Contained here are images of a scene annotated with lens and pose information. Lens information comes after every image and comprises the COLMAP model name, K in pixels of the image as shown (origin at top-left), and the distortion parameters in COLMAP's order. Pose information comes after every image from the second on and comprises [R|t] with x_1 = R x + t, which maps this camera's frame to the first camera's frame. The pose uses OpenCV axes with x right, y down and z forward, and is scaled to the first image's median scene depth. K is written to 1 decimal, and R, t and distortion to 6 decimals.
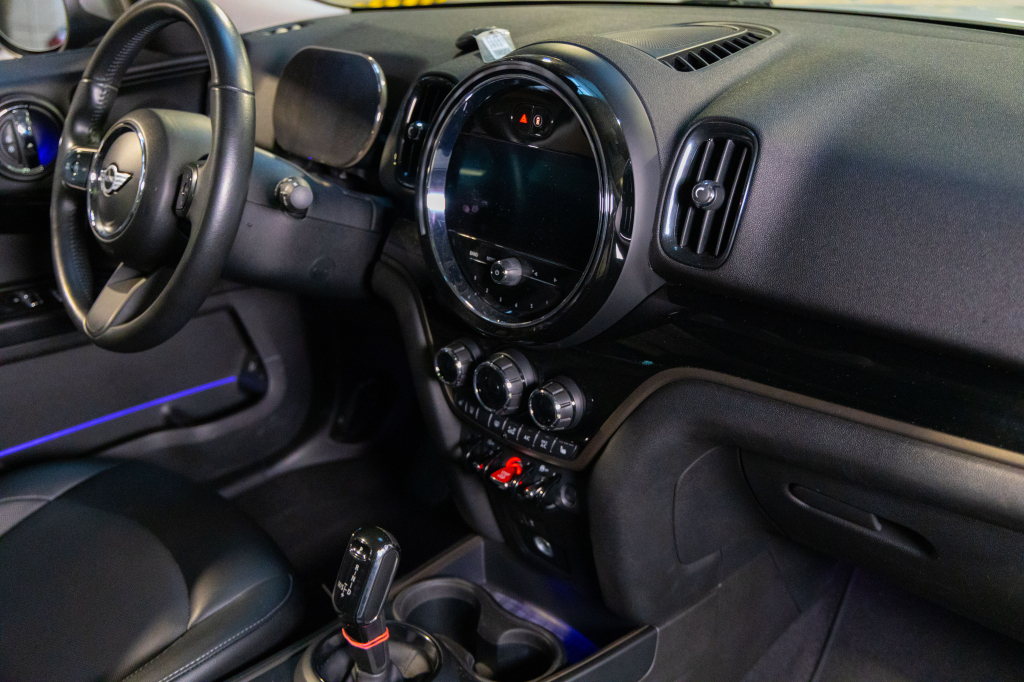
lens RADIAL K [[1058.3, 0, 512.0], [0, 1058.3, 341.0], [0, 0, 1]] dist [0.000544, 0.011852]
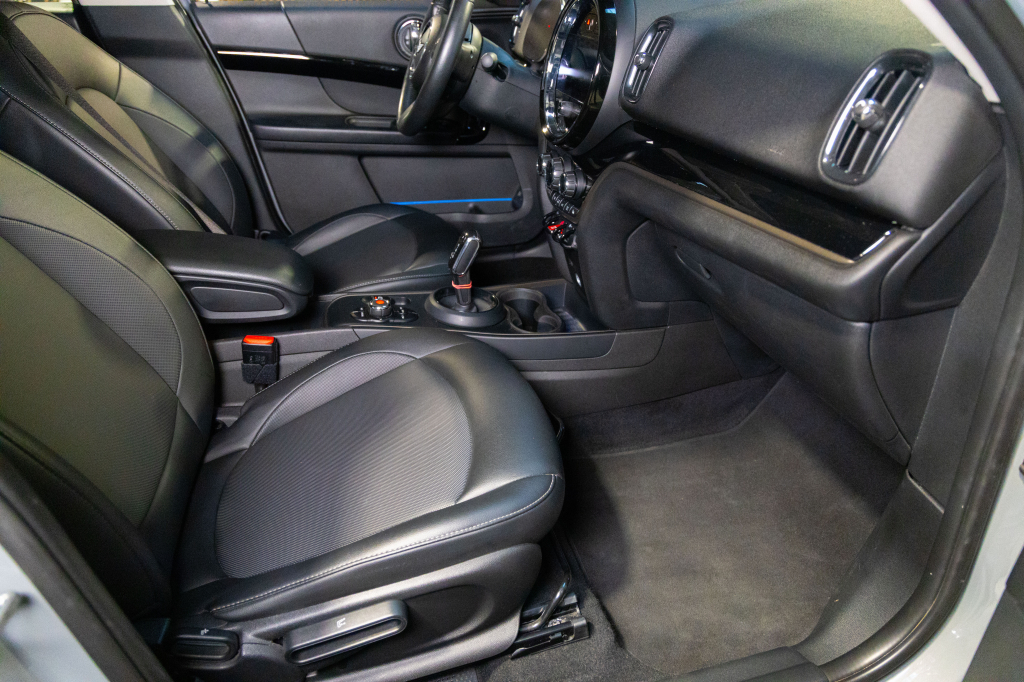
lens RADIAL K [[689.2, 0, 512.0], [0, 689.2, 341.0], [0, 0, 1]] dist [0.001070, 0.004193]
pose [[0.867485, 0.267492, -0.419426, 0.405529], [-0.229792, 0.963255, 0.139051, 0.138752], [0.441209, -0.024244, 0.897077, -0.103430]]
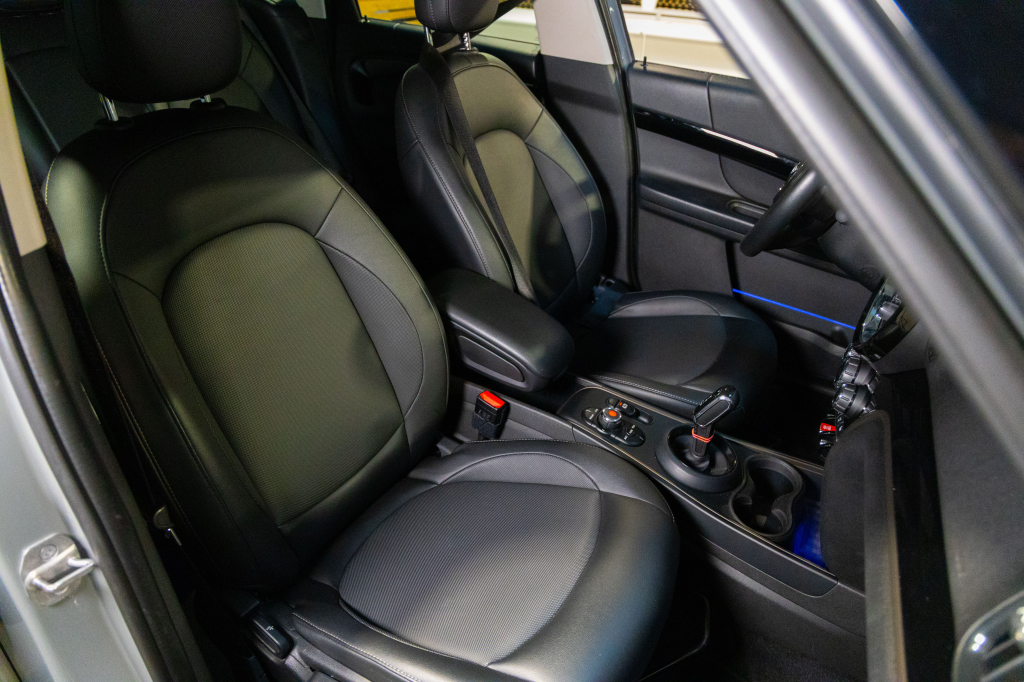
lens RADIAL K [[689.2, 0, 512.0], [0, 689.2, 341.0], [0, 0, 1]] dist [0.001070, 0.004193]
pose [[0.292675, 0.547847, -0.783712, 0.478545], [-0.469287, 0.796401, 0.381464, -0.117487], [0.833133, 0.256141, 0.490184, 0.074037]]
